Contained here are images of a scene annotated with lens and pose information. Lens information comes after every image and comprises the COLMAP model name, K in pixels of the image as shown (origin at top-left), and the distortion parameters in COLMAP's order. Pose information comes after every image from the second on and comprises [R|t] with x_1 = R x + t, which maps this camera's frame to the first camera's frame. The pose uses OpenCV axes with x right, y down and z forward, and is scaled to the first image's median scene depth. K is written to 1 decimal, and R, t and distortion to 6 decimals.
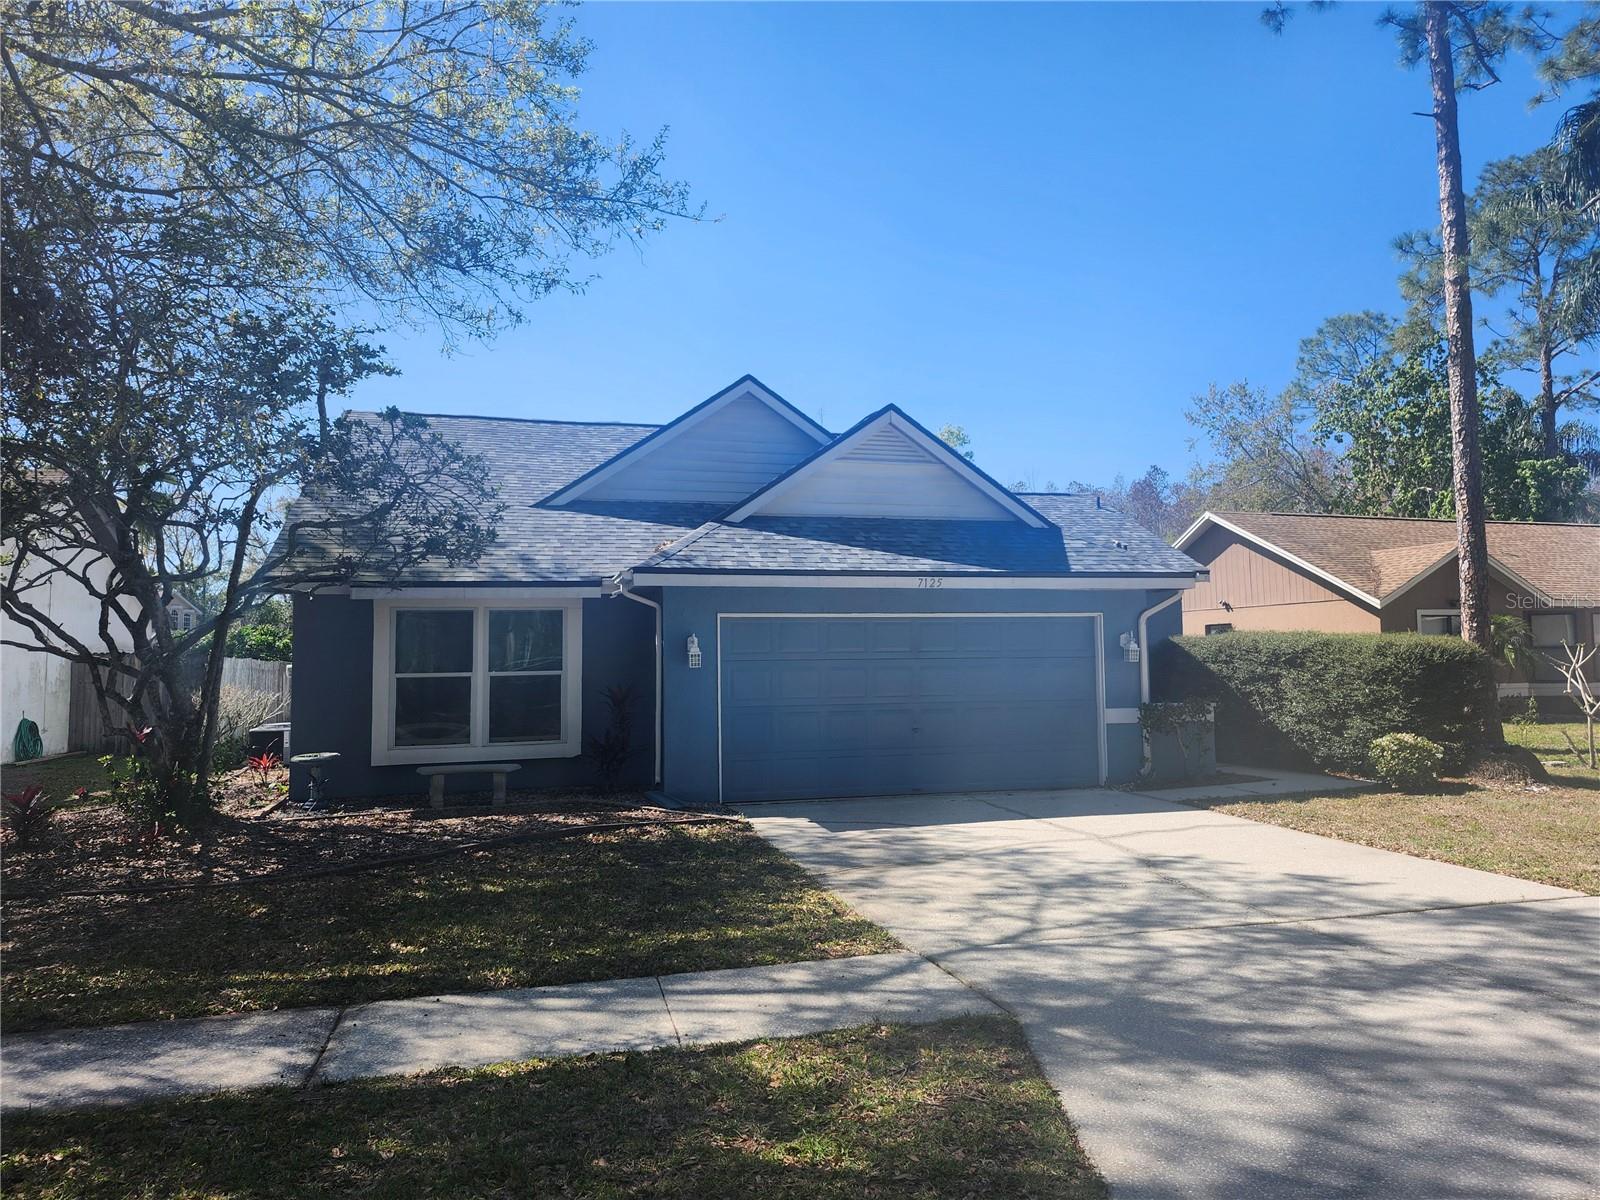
lens RADIAL K [[1120.1, 0, 808.5], [0, 1120.1, 589.9], [0, 0, 1]] dist [0.060640, -0.066728]
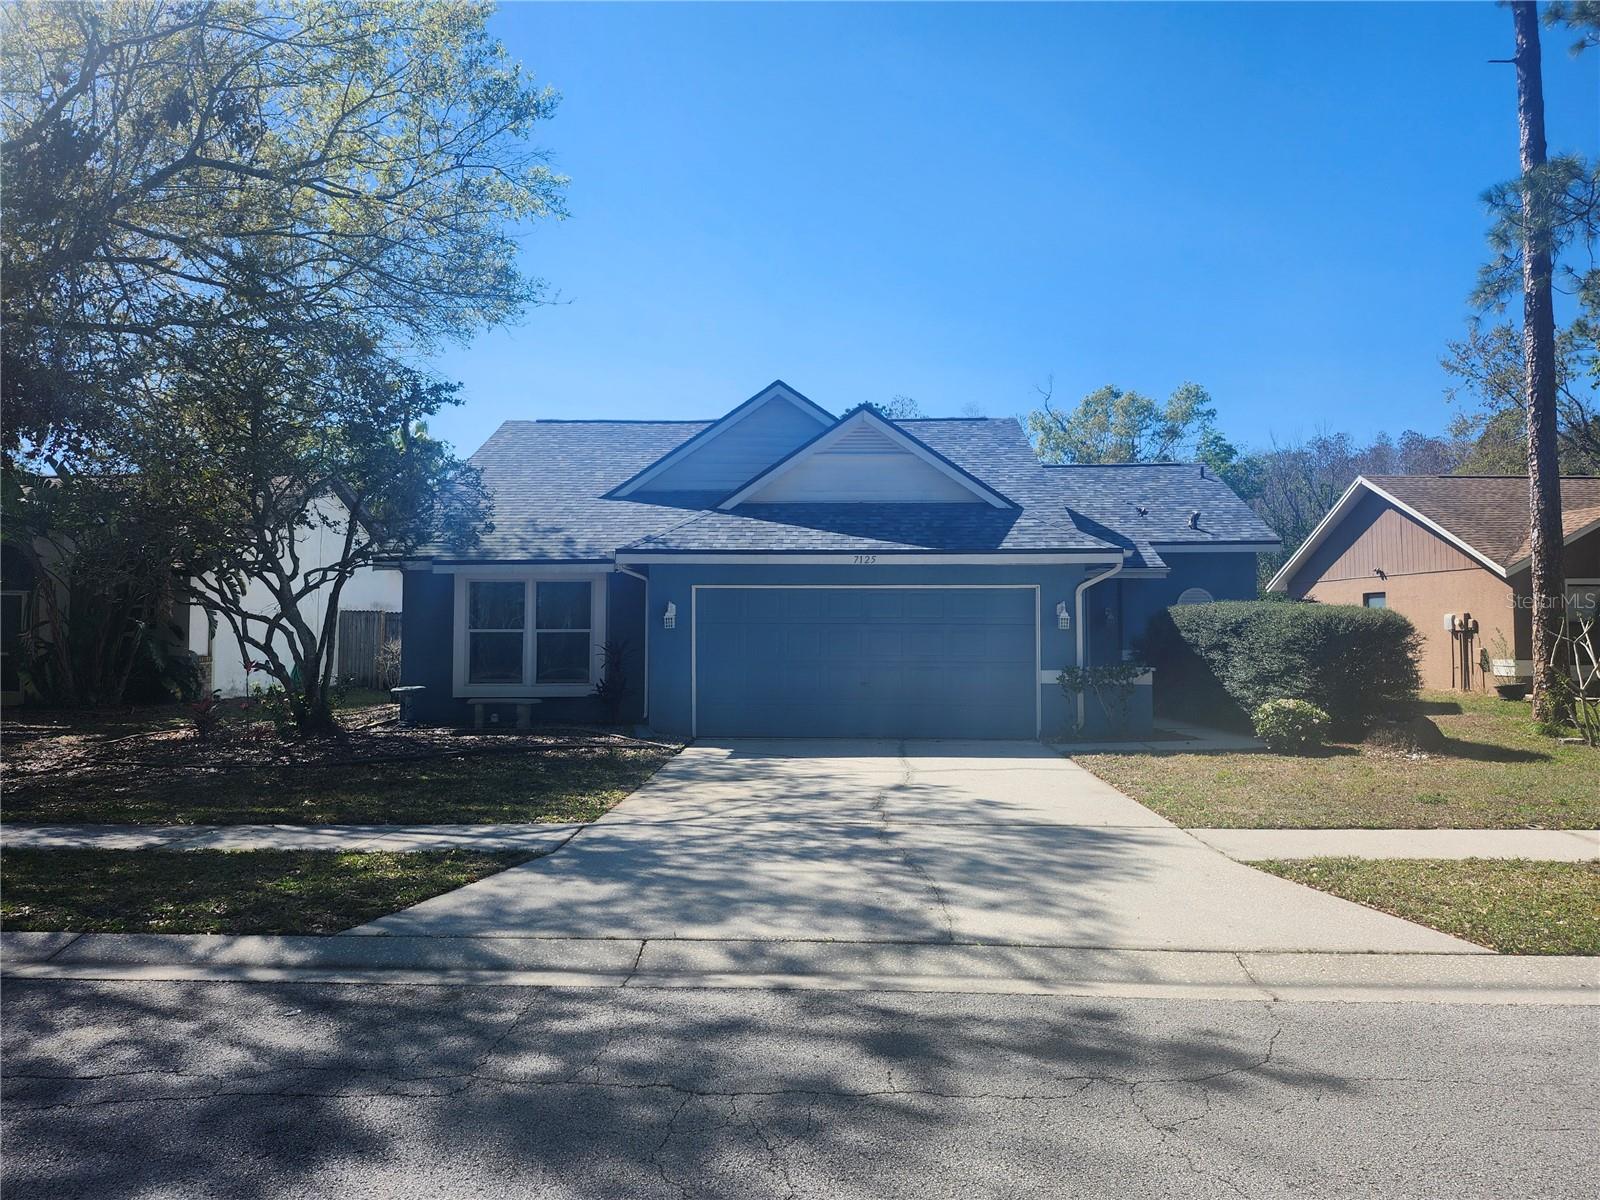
lens RADIAL K [[1120.1, 0, 808.5], [0, 1120.1, 589.9], [0, 0, 1]] dist [0.060640, -0.066728]
pose [[0.954575, 0.005059, -0.297929, 0.442126], [0.005180, 0.999423, 0.033568, -0.015718], [0.297927, -0.033587, 0.953998, -0.159375]]
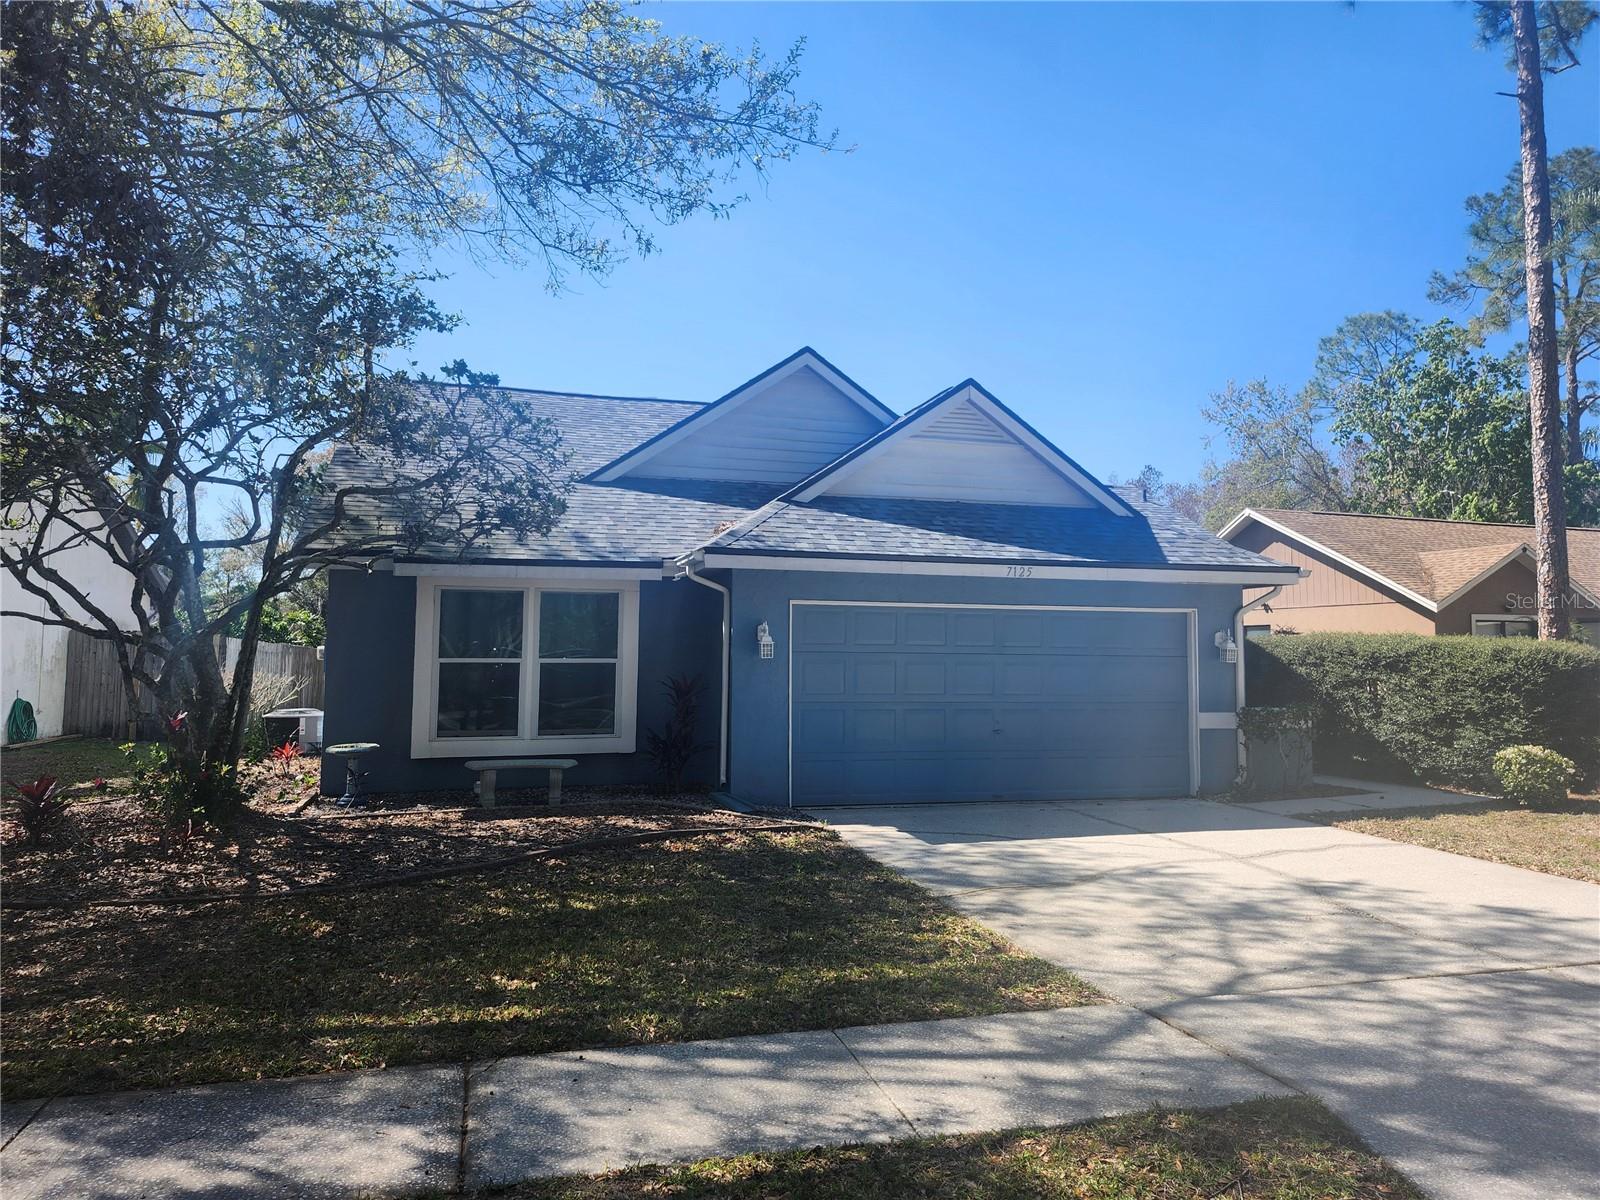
lens RADIAL K [[1118.6, 0, 796.5], [0, 1118.6, 581.3], [0, 0, 1]] dist [0.065772, -0.076590]
pose [[0.999729, 0.021291, 0.009387, -0.091015], [-0.021266, 0.999770, -0.002794, 0.008649], [-0.009444, 0.002594, 0.999952, 0.088950]]
